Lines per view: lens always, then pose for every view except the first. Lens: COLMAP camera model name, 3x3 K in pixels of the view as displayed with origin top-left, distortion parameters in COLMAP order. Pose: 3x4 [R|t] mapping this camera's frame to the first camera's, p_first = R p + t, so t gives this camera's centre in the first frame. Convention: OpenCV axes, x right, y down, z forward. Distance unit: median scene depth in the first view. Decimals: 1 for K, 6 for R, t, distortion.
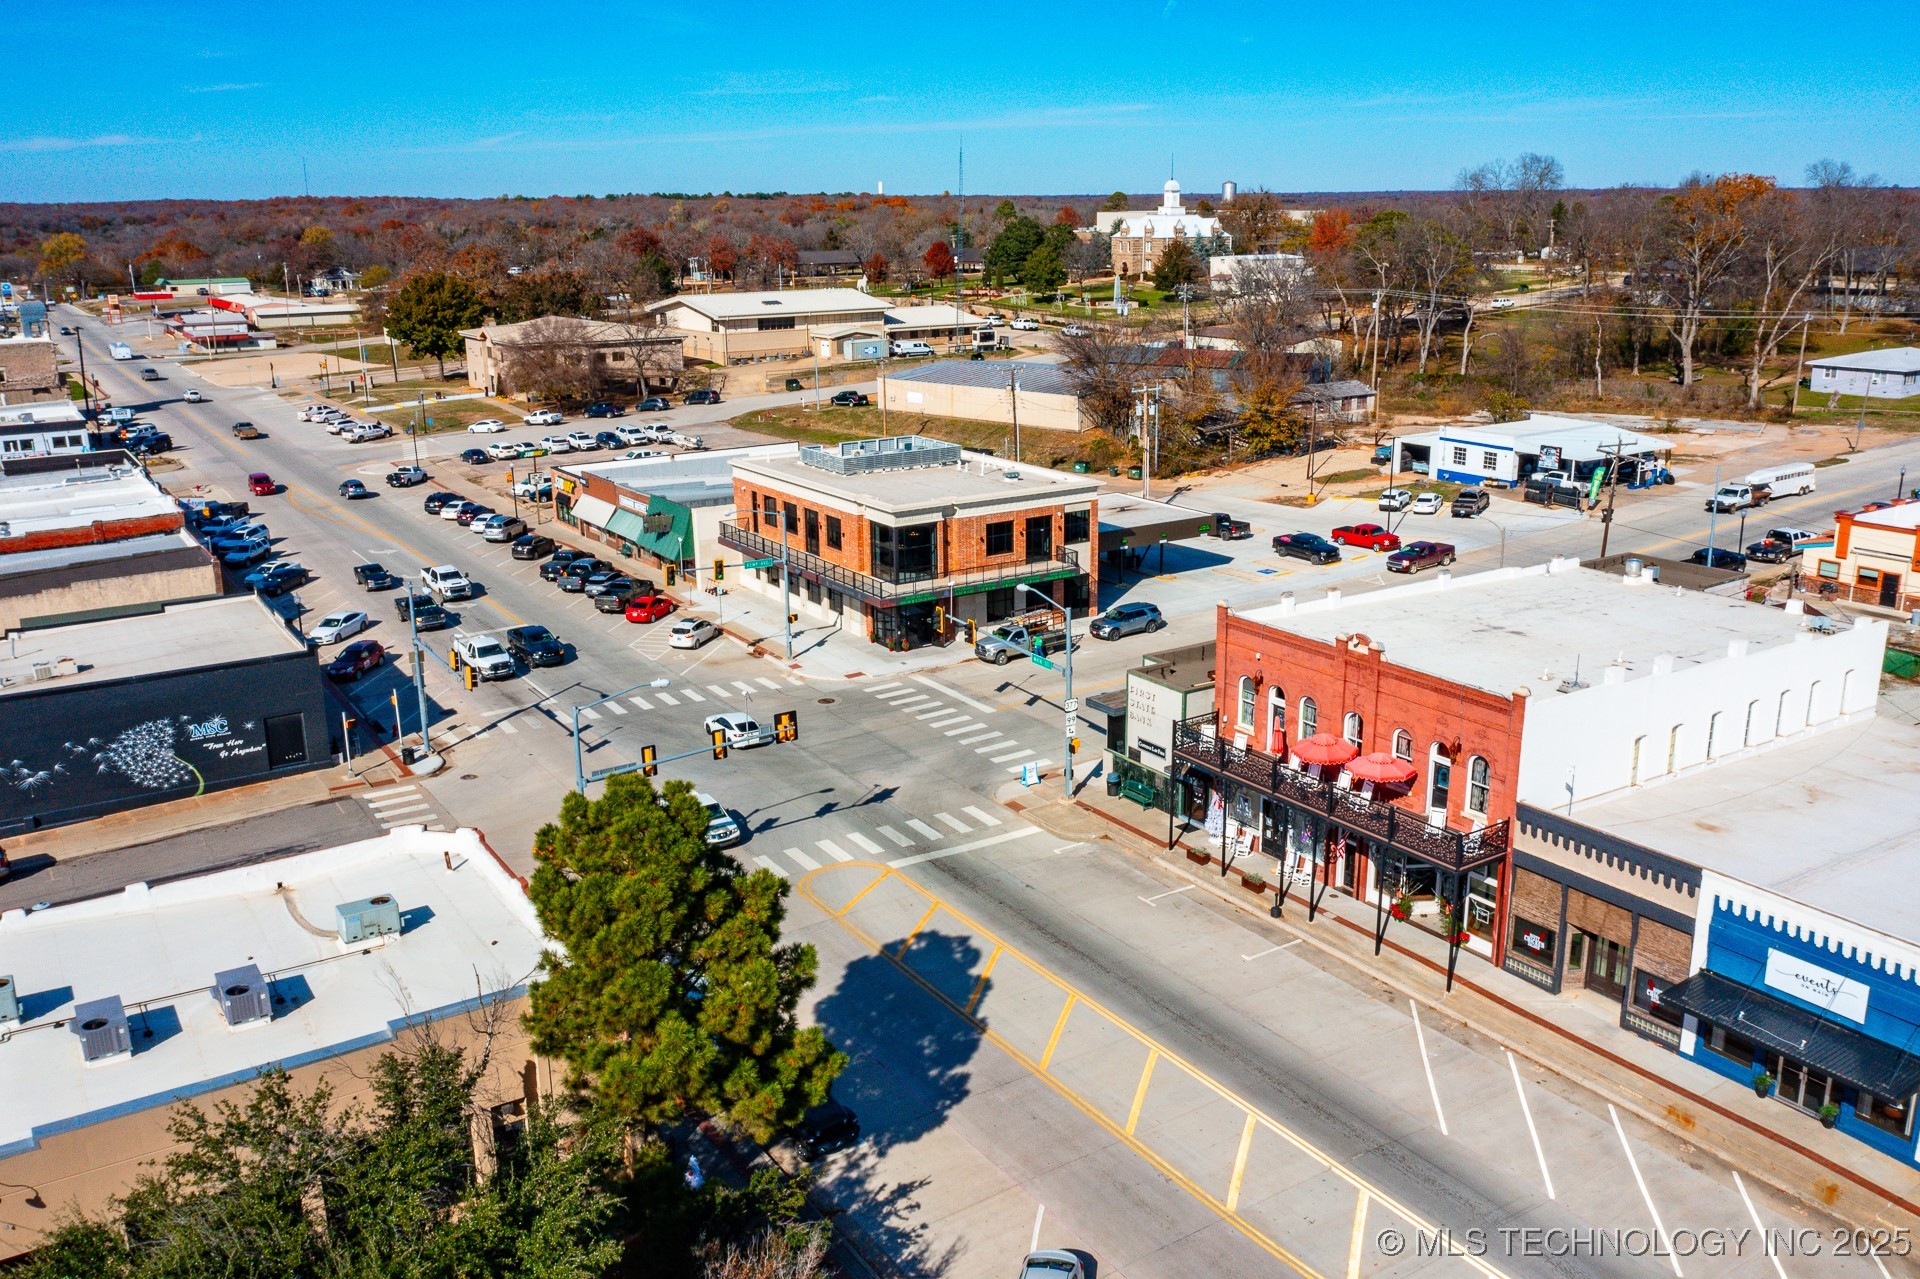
lens RADIAL K [[1542.8, 0, 958.8], [0, 1542.8, 638.5], [0, 0, 1]] dist [-0.002185, -0.001358]
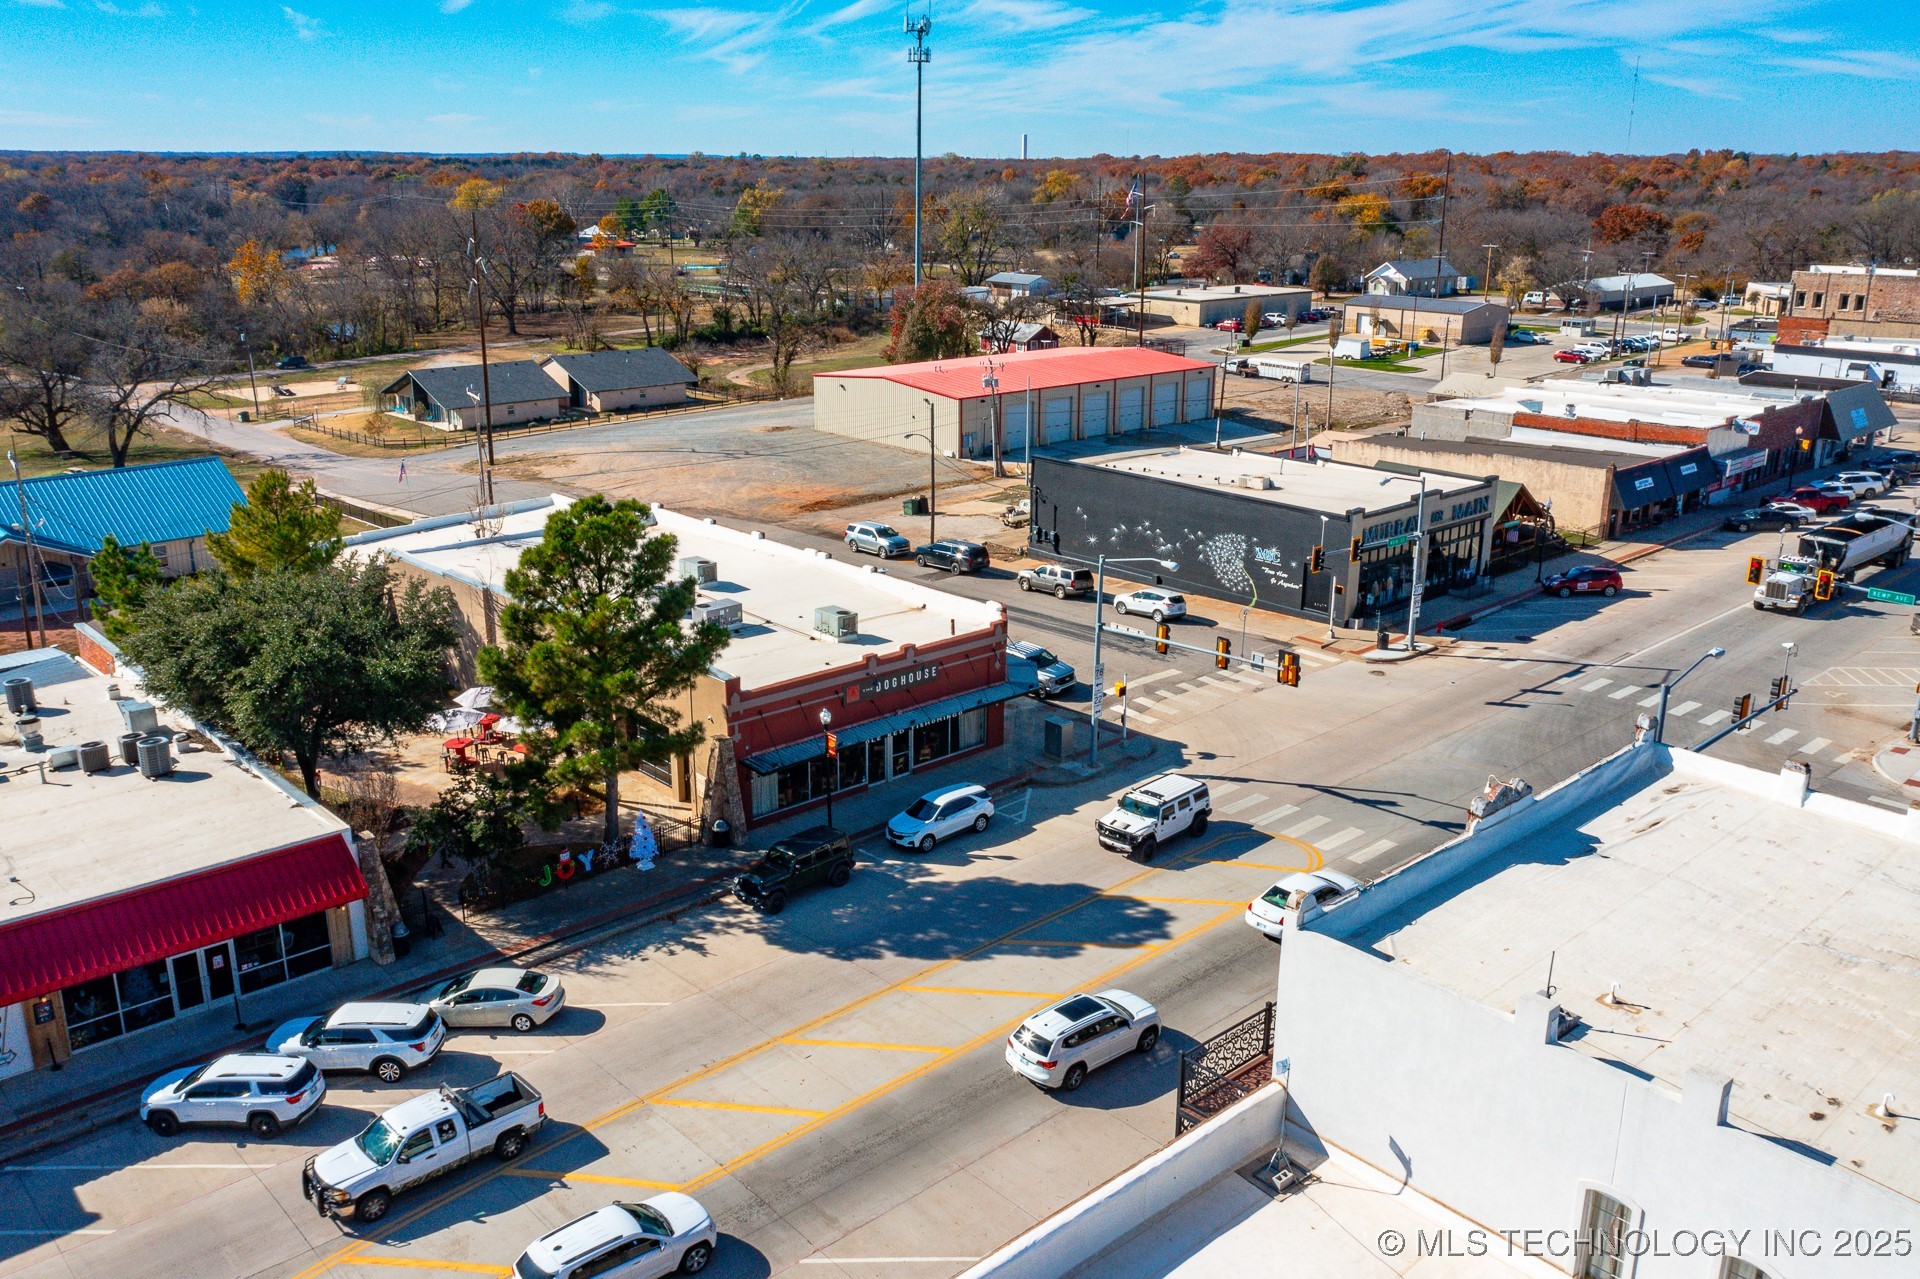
lens RADIAL K [[1542.8, 0, 958.0], [0, 1542.8, 640.1], [0, 0, 1]] dist [-0.002185, -0.001358]
pose [[0.153746, 0.298400, -0.941976, 0.590480], [-0.271512, 0.929373, 0.250093, -0.108939], [0.950075, 0.217308, 0.223907, 0.529547]]
